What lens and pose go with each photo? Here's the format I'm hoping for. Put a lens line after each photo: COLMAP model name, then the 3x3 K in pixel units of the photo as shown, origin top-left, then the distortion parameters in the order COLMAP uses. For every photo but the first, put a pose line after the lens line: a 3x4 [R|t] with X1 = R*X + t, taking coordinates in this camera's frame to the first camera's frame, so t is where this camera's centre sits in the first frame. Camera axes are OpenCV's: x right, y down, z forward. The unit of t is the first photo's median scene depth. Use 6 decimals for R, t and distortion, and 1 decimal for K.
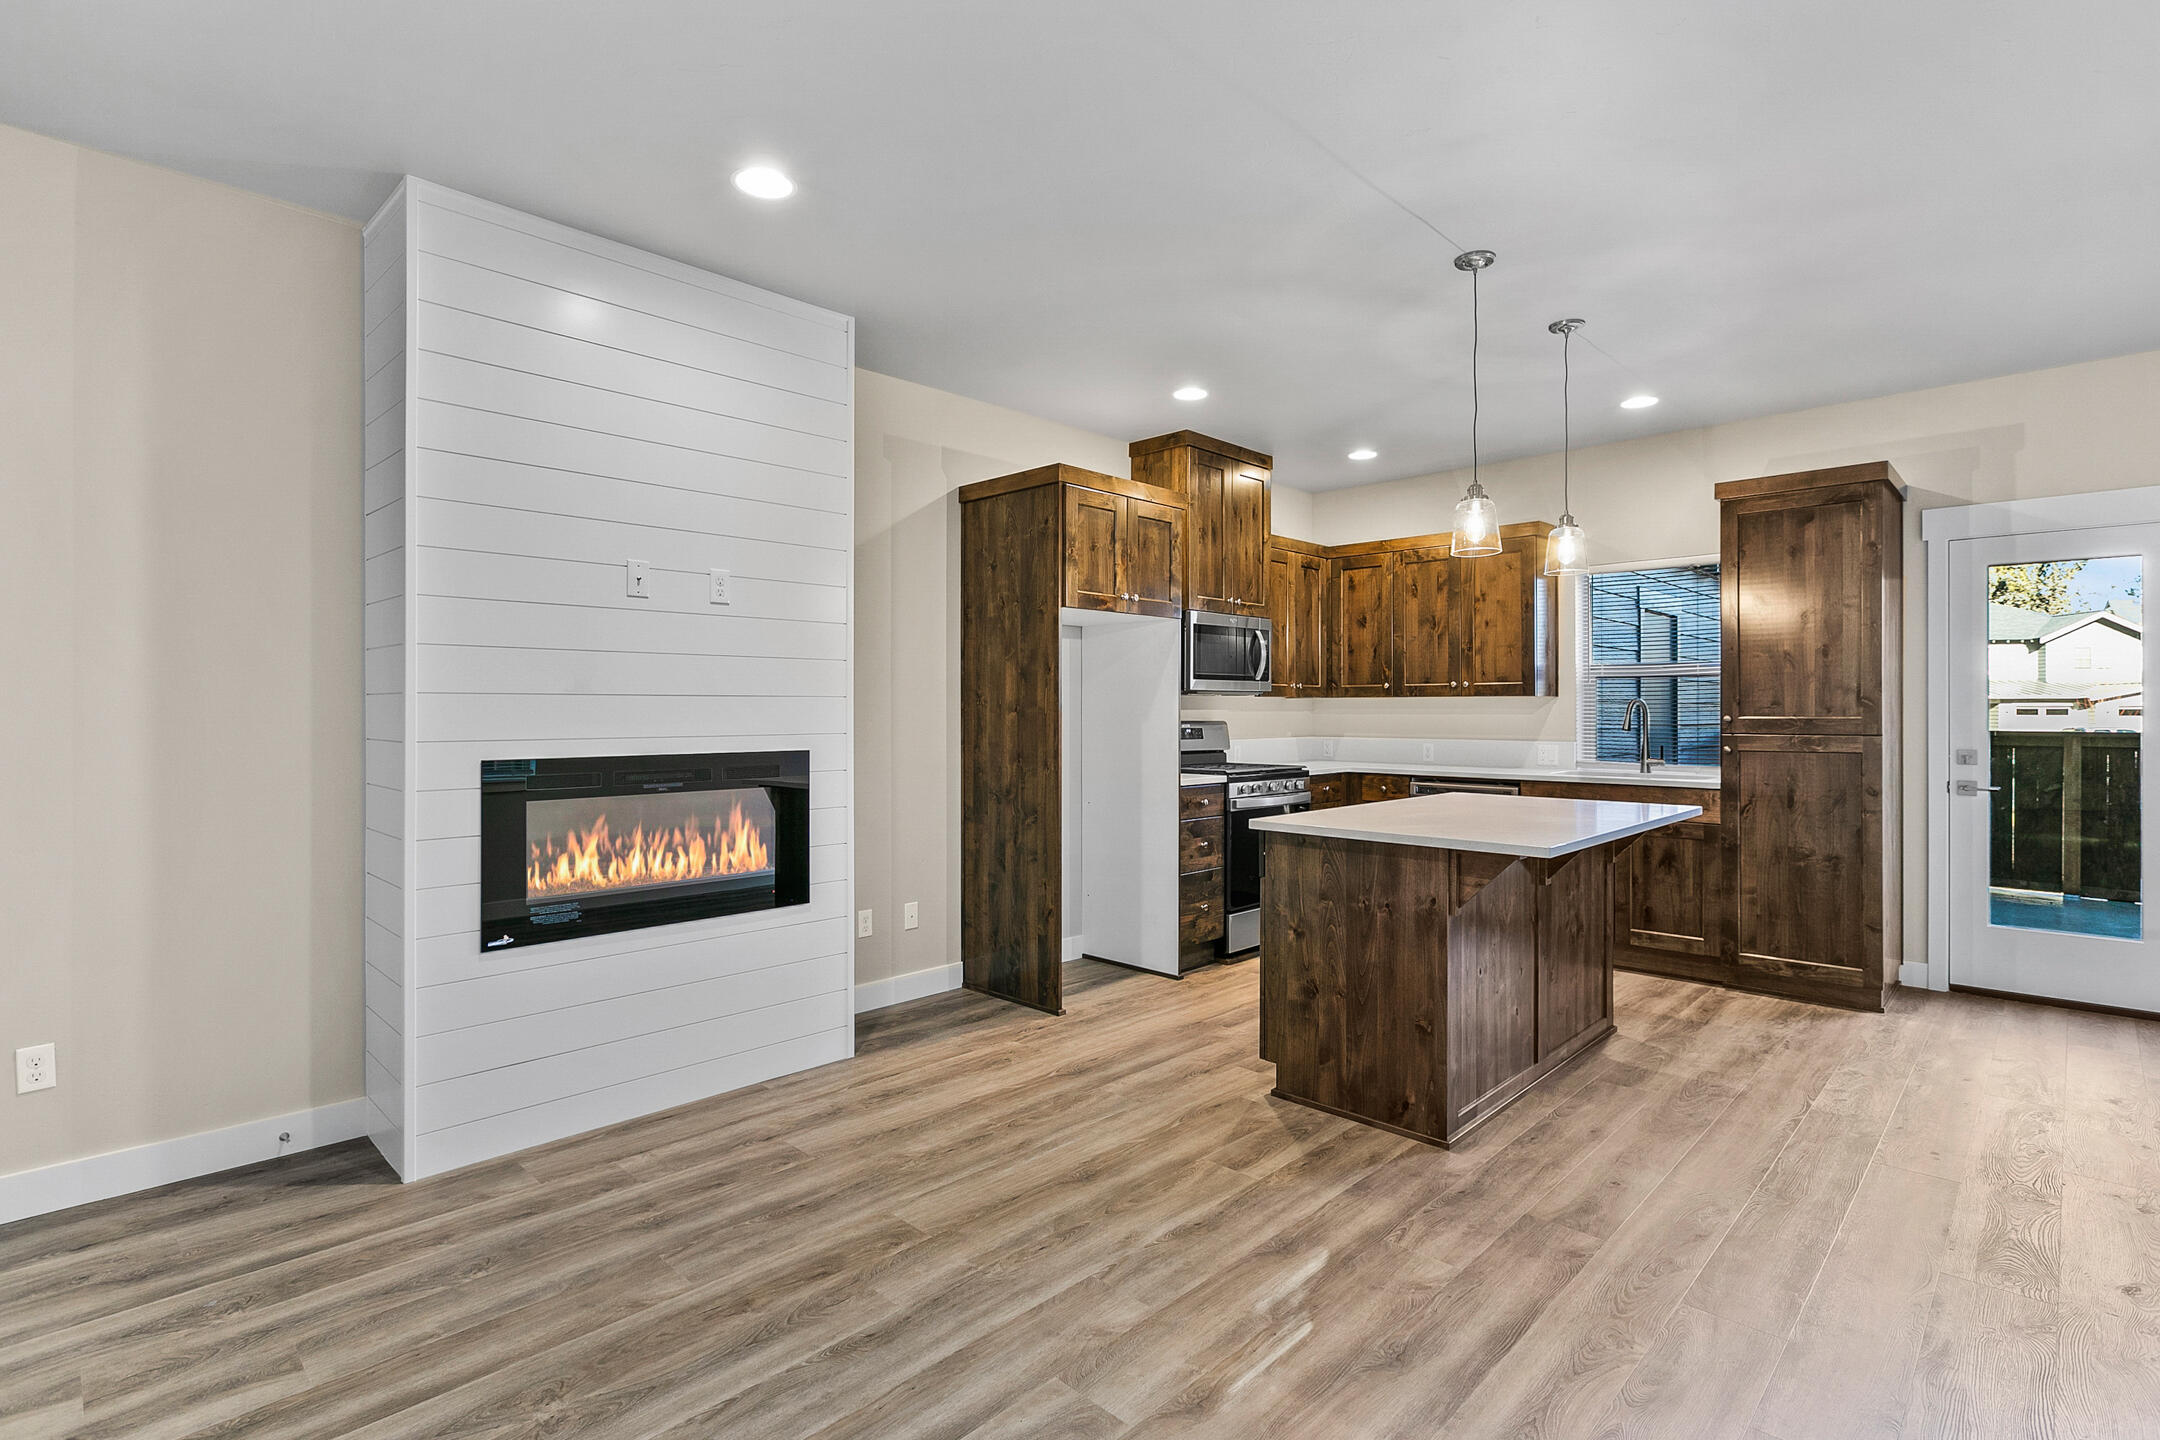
lens RADIAL K [[1030.1, 0, 1080.1], [0, 1030.1, 710.9], [0, 0, 1]] dist [-0.002851, -0.000673]
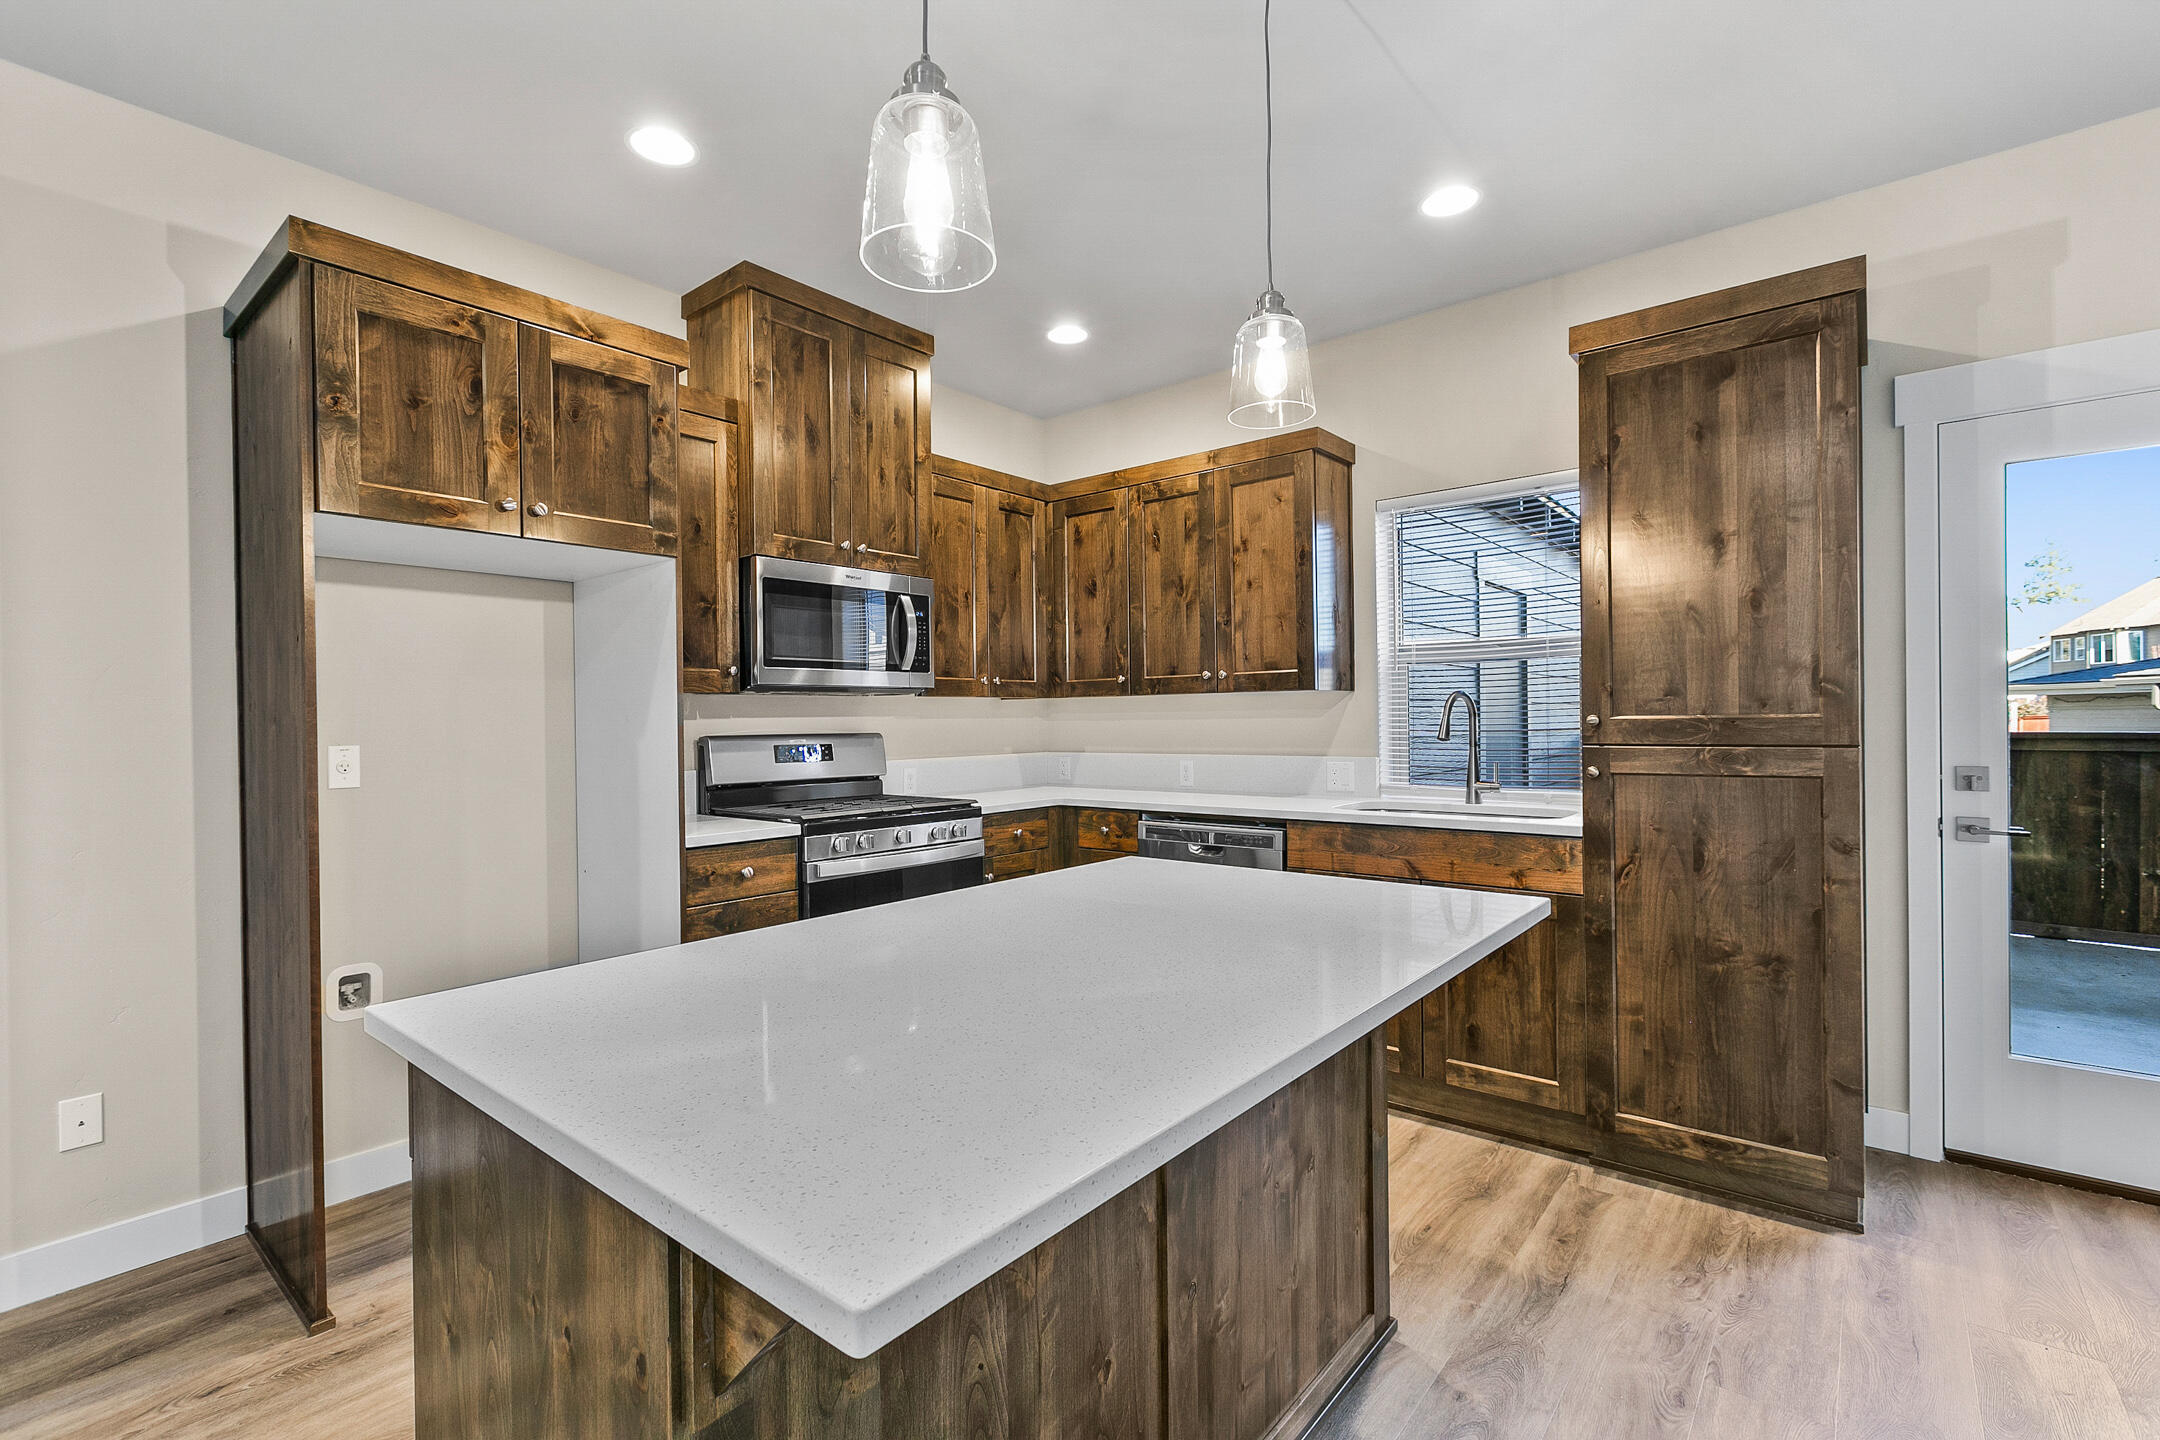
lens RADIAL K [[957.5, 0, 1079.8], [0, 957.5, 724.8], [0, 0, 1]] dist [0.002474, -0.001117]
pose [[0.996872, -0.012235, 0.078081, 0.310885], [0.011914, 0.999919, 0.004573, 0.004512], [-0.078131, -0.003629, 0.996937, 0.504600]]
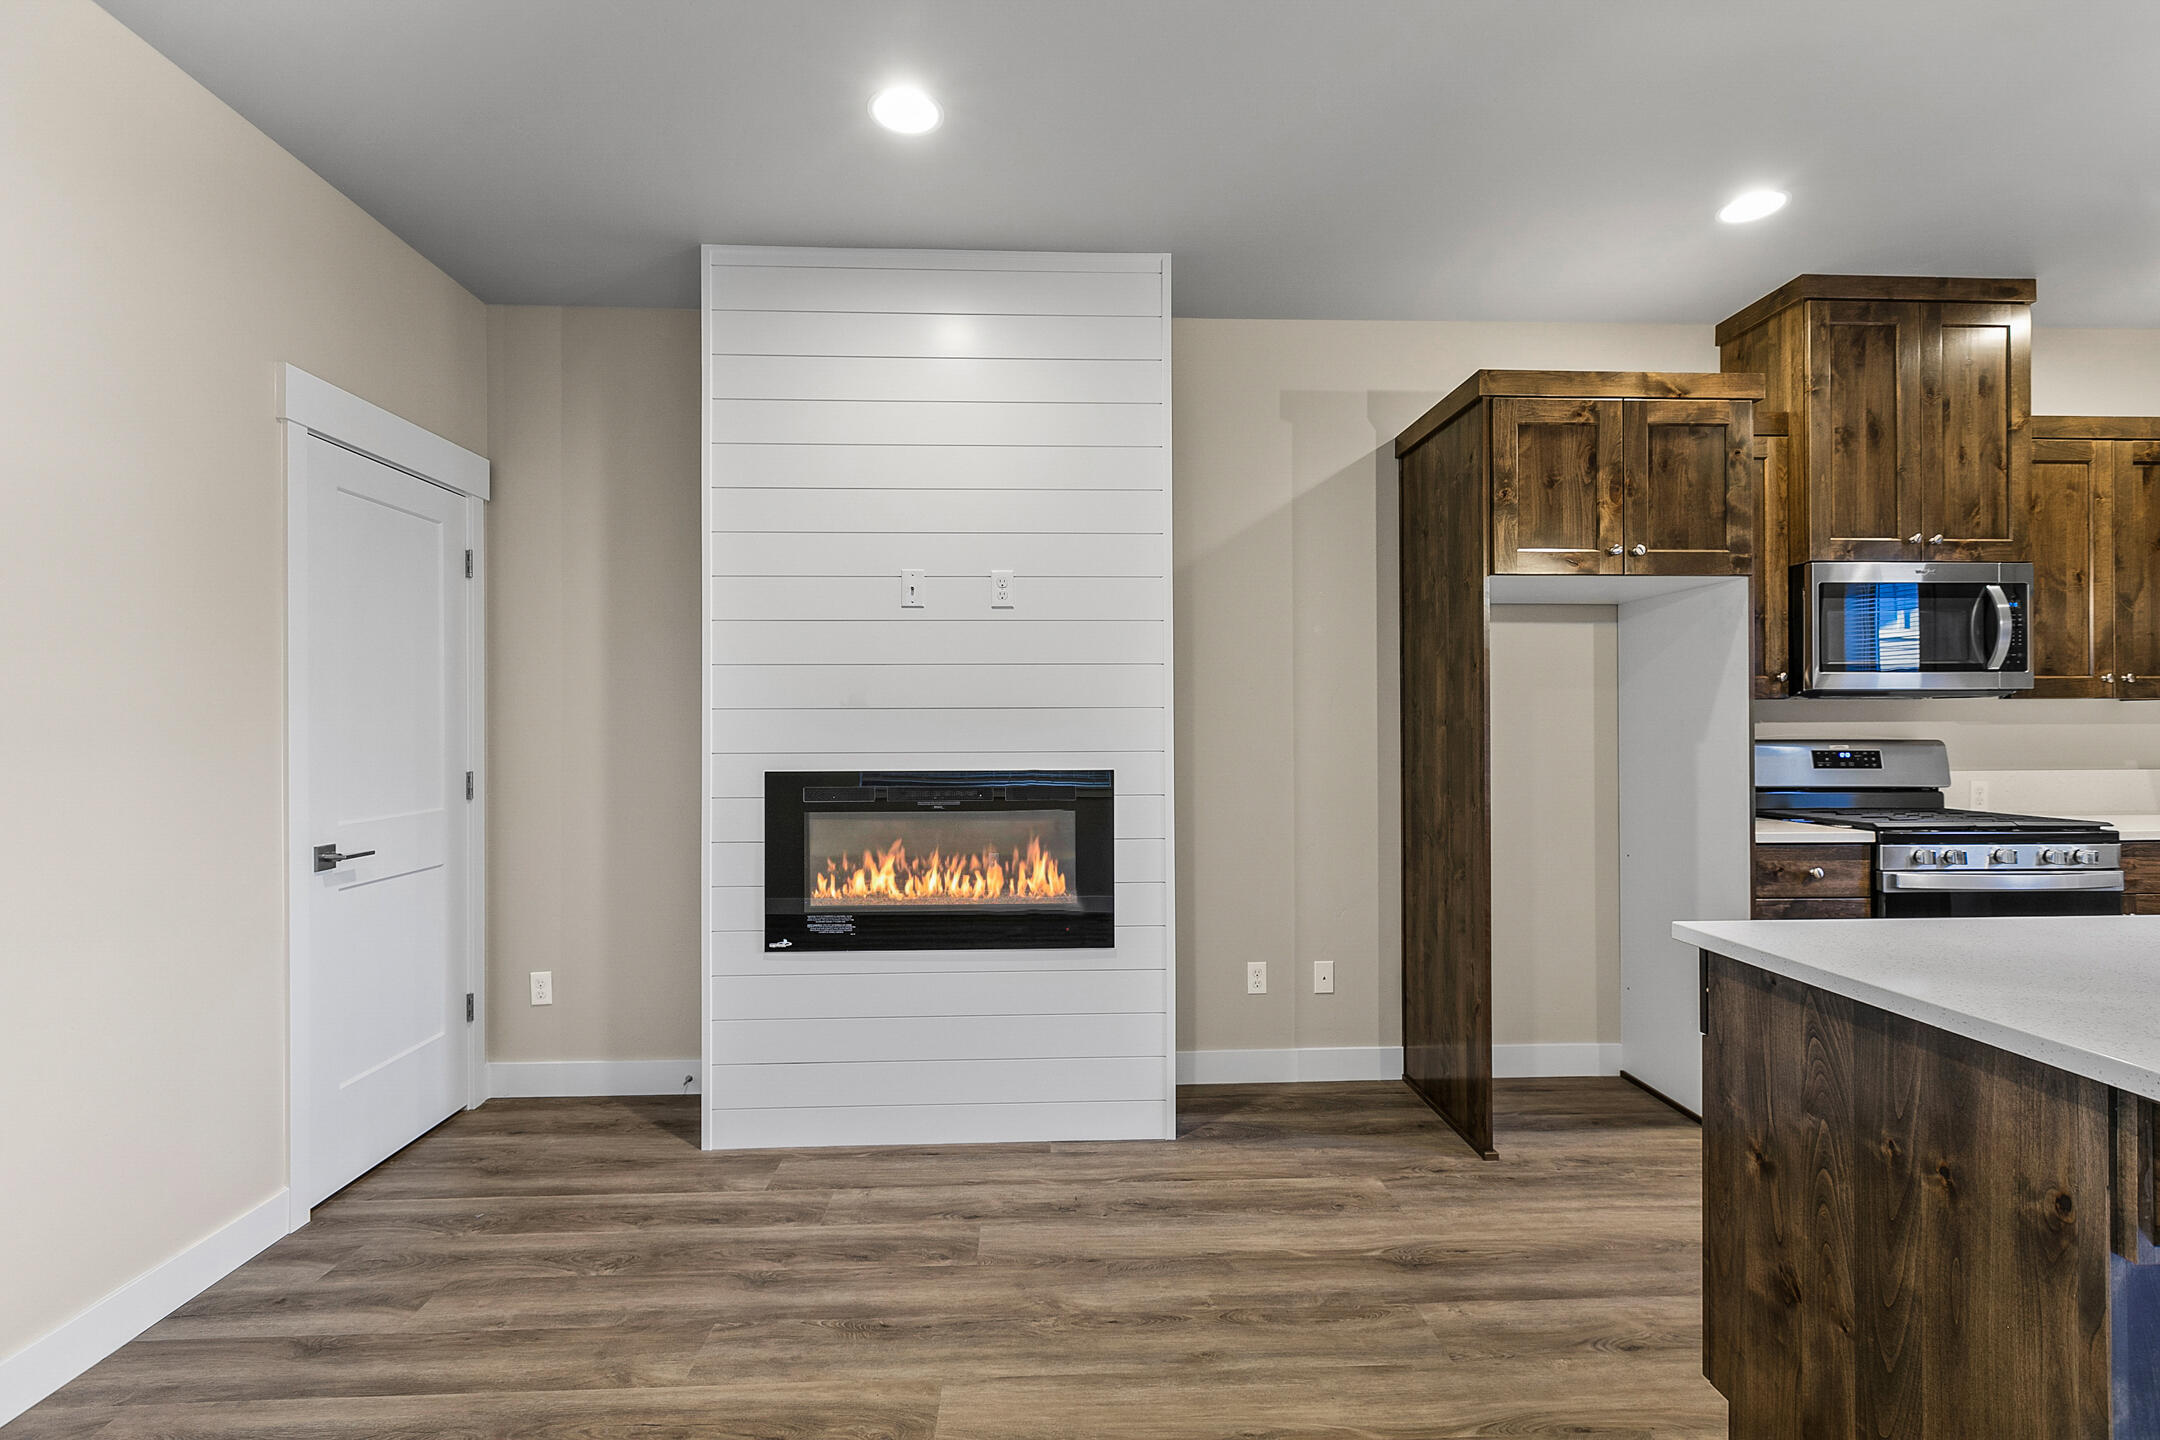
lens RADIAL K [[957.5, 0, 1079.8], [0, 957.5, 724.8], [0, 0, 1]] dist [0.002474, -0.001117]
pose [[0.726235, -0.004552, -0.687431, 0.224741], [0.002485, 0.999989, -0.003997, 0.002803], [0.687442, 0.001195, 0.726238, 0.333805]]
